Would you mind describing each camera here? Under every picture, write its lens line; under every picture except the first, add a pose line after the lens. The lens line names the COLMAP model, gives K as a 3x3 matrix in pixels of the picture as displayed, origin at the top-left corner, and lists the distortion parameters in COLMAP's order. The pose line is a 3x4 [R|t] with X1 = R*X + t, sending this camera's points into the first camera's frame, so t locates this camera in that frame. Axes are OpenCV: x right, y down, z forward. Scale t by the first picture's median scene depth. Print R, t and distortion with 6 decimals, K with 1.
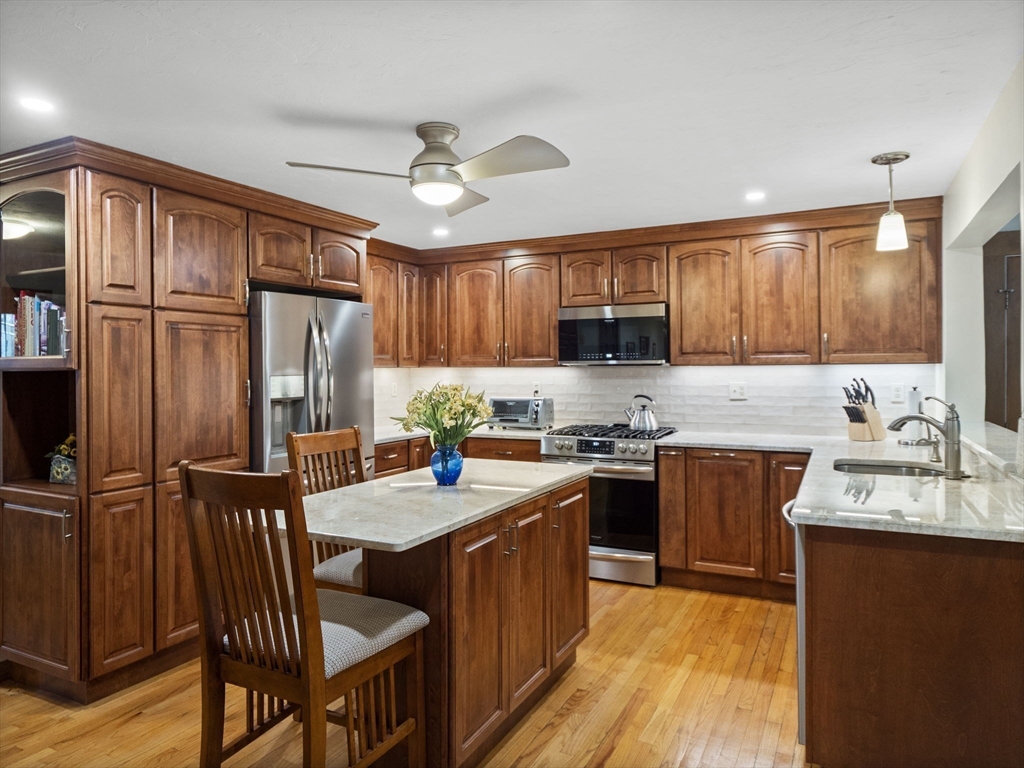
lens RADIAL K [[674.4, 0, 509.2], [0, 674.4, 357.7], [0, 0, 1]] dist [-0.012816, 0.003624]
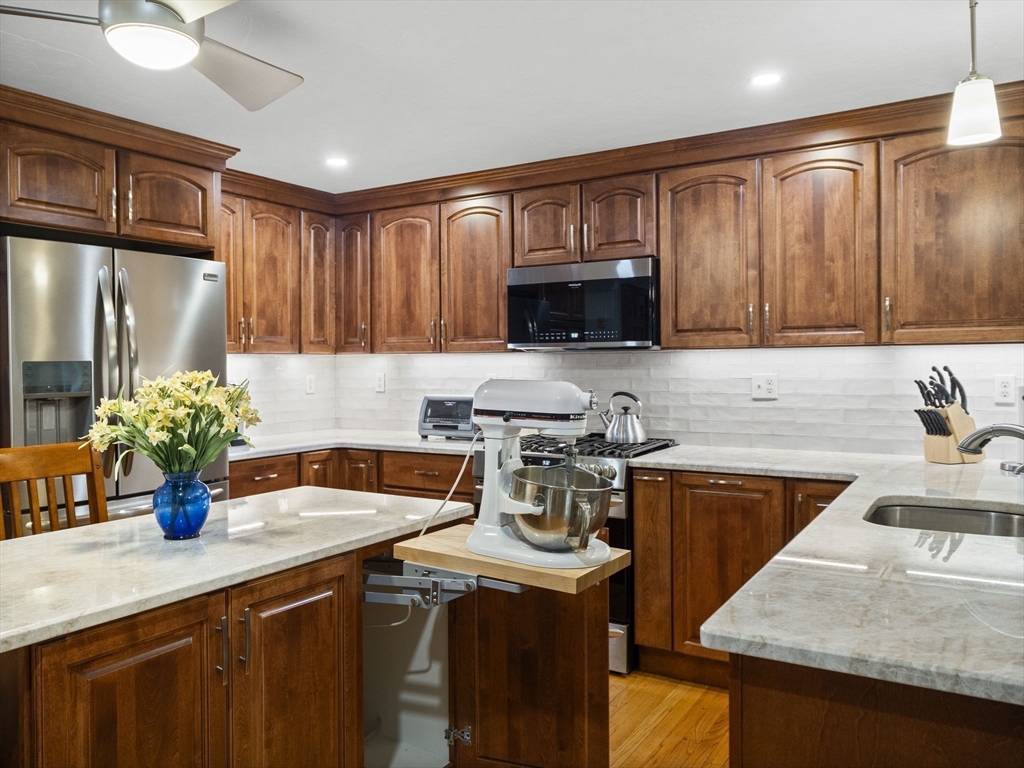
lens RADIAL K [[780.4, 0, 514.8], [0, 780.4, 365.7], [0, 0, 1]] dist [-0.001740, -0.006801]
pose [[0.996687, -0.000715, -0.081335, 0.163927], [0.002240, 0.999823, 0.018664, 0.014023], [0.081307, -0.018784, 0.996512, 0.208539]]
